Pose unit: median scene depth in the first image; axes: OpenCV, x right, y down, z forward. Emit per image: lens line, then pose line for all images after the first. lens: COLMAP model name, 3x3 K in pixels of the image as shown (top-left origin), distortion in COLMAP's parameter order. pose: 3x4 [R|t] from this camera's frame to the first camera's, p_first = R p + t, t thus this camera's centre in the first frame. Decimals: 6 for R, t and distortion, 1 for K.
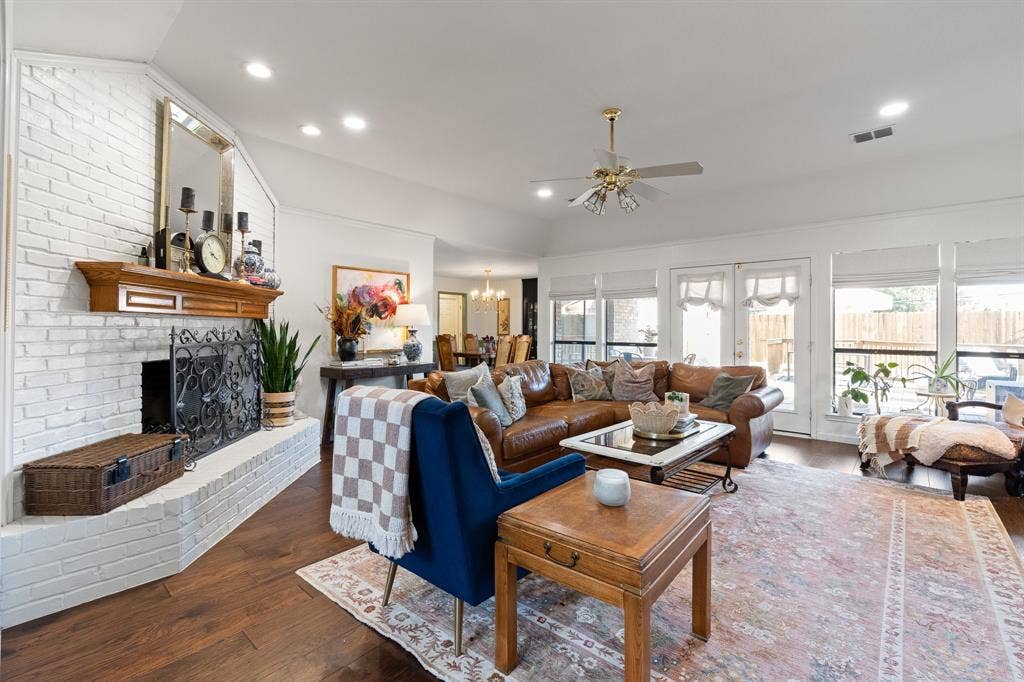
lens RADIAL K [[457.1, 0, 514.6], [0, 457.1, 330.1], [0, 0, 1]] dist [-0.003108, -0.000253]
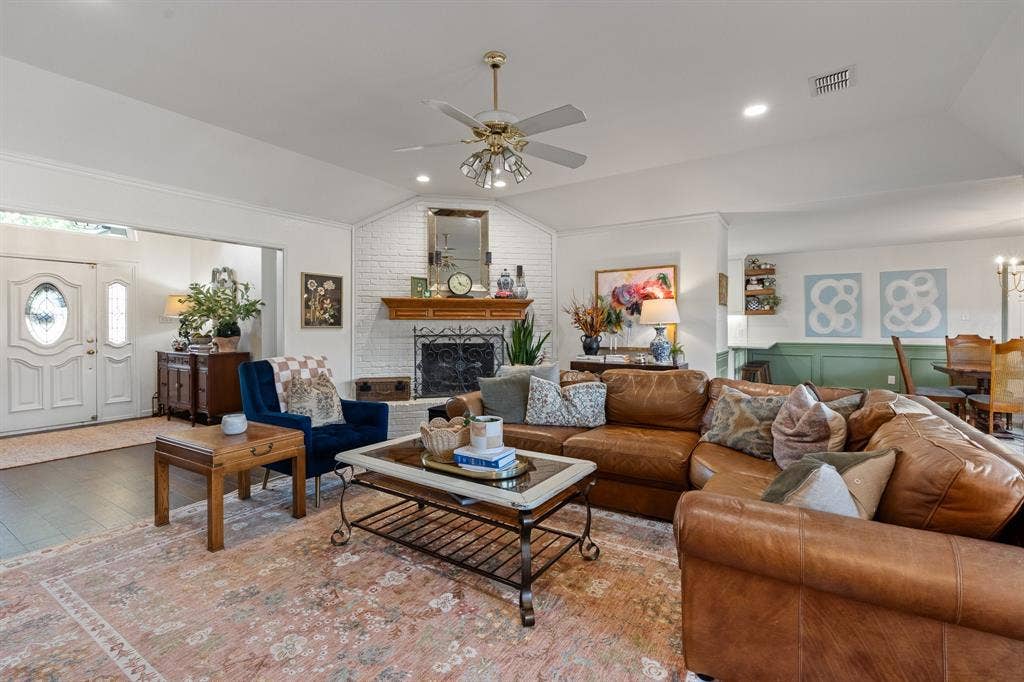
lens RADIAL K [[457.1, 0, 513.9], [0, 457.1, 330.8], [0, 0, 1]] dist [-0.003108, -0.000253]
pose [[0.117483, 0.004057, -0.993067, 0.688215], [-0.001401, 0.999991, 0.003920, 0.003658], [0.993074, 0.000931, 0.117488, 0.632051]]
